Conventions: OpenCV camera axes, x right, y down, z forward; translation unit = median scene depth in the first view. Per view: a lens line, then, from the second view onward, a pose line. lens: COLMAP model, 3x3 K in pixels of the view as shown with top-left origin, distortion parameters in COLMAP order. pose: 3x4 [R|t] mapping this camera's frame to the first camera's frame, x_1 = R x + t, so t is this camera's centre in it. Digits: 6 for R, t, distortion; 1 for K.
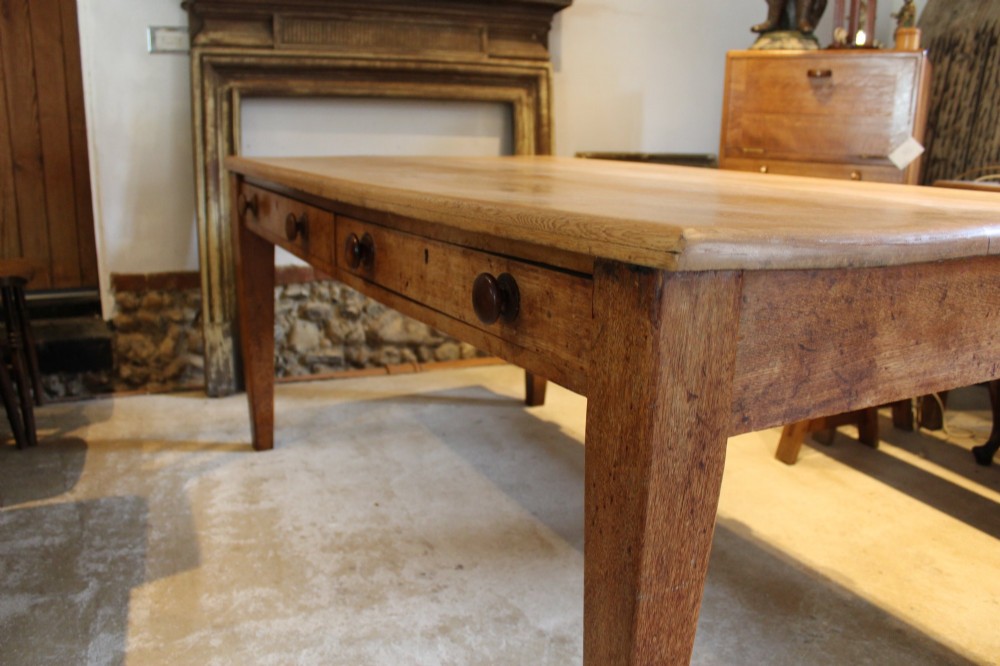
lens RADIAL K [[823.7, 0, 490.1], [0, 823.7, 330.7], [0, 0, 1]] dist [-0.168582, 0.147080]
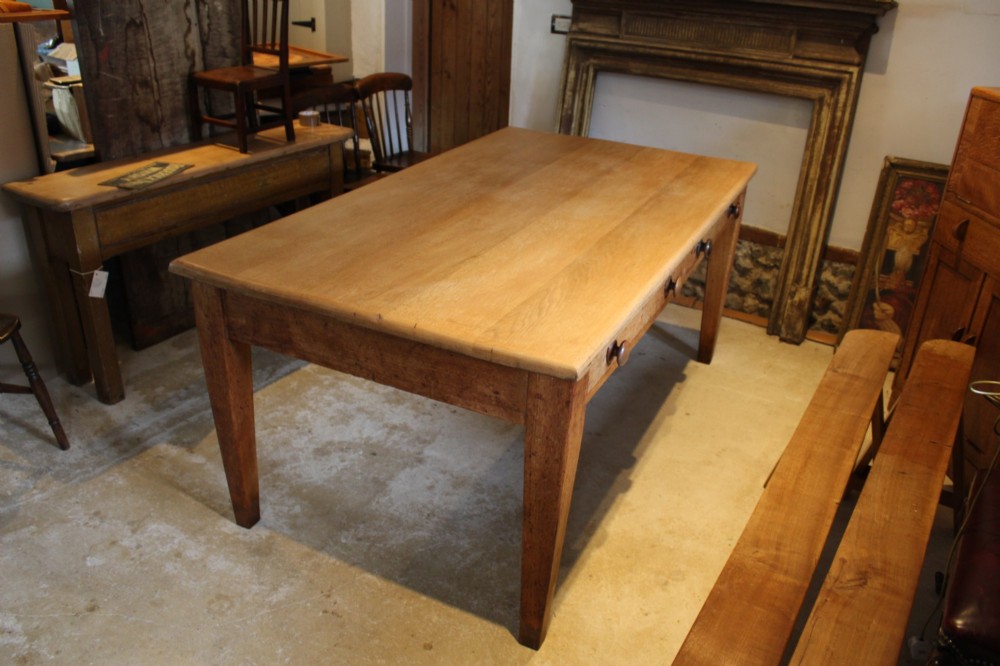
lens RADIAL K [[826.5, 0, 490.7], [0, 826.5, 333.3], [0, 0, 1]] dist [-0.167815, 0.147990]
pose [[0.578809, 0.355822, -0.733737, 0.763122], [-0.214533, 0.934528, 0.283960, -0.229726], [0.786737, -0.006948, 0.617249, 0.004801]]
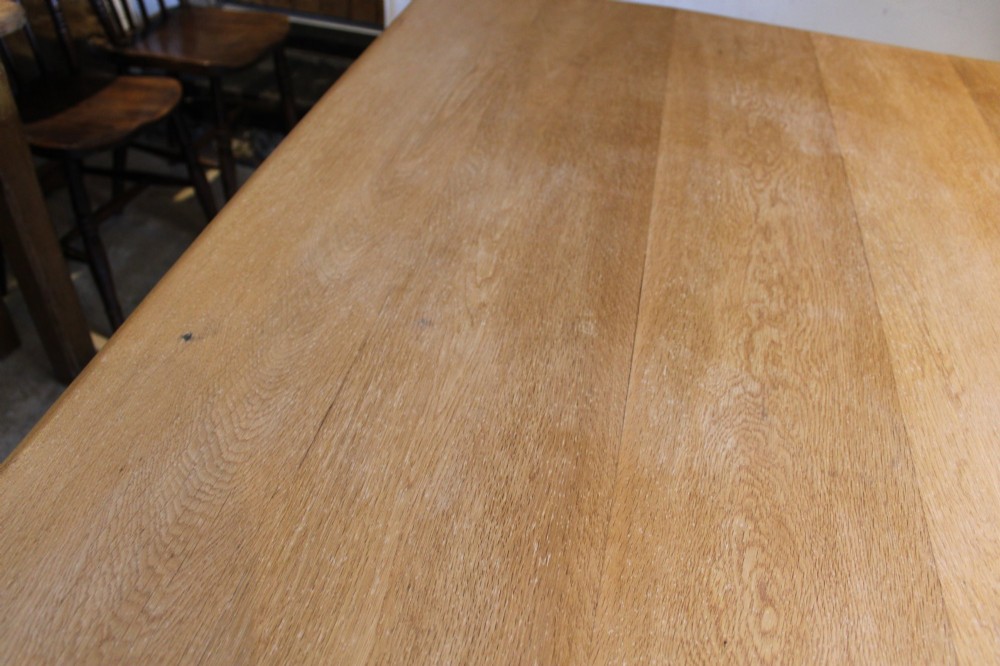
lens RADIAL K [[826.5, 0, 490.7], [0, 826.5, 333.3], [0, 0, 1]] dist [-0.167815, 0.147990]
pose [[0.760806, 0.440590, -0.476503, 0.087305], [-0.194133, 0.855120, 0.480710, -0.231374], [0.619263, -0.273222, 0.736113, 0.413076]]
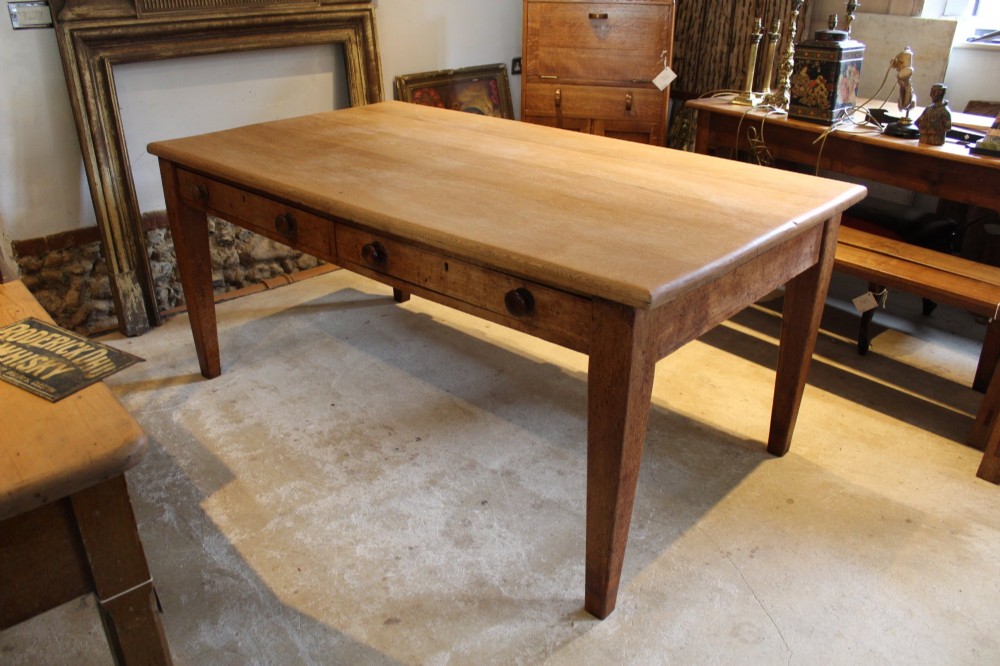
lens RADIAL K [[831.3, 0, 489.4], [0, 831.3, 335.7], [0, 0, 1]] dist [-0.168986, 0.151950]
pose [[0.944151, -0.158320, 0.288988, -0.199615], [0.095468, 0.970827, 0.219957, -0.125996], [-0.315381, -0.180083, 0.931721, -0.238172]]
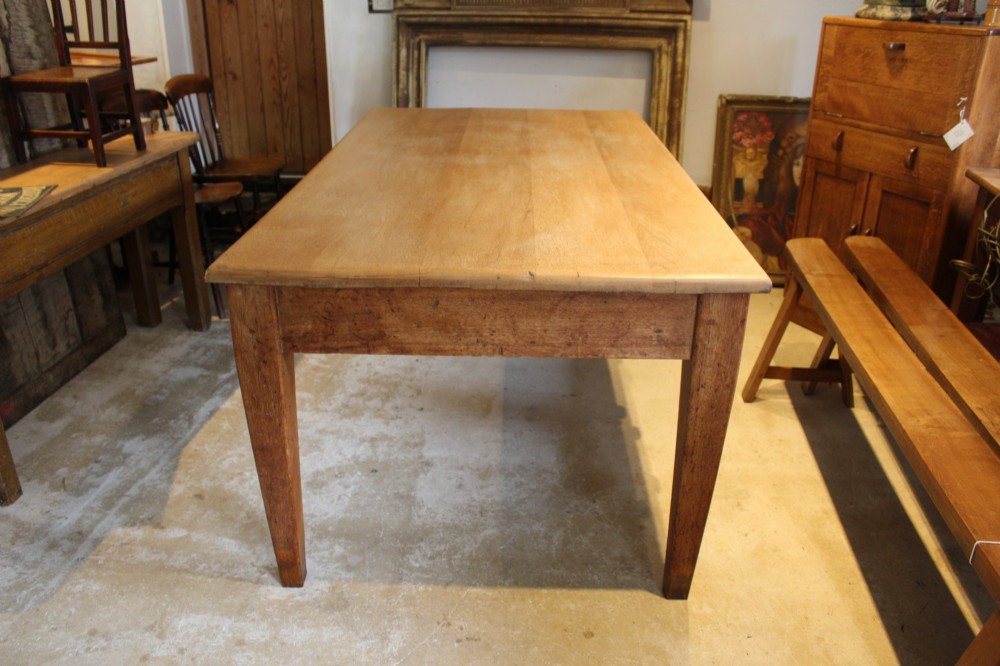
lens RADIAL K [[826.5, 0, 490.7], [0, 826.5, 333.3], [0, 0, 1]] dist [-0.167815, 0.147990]
pose [[0.868652, 0.189135, -0.457899, 0.486992], [-0.103216, 0.973068, 0.206121, -0.117805], [0.484552, -0.131785, 0.864779, -0.171676]]
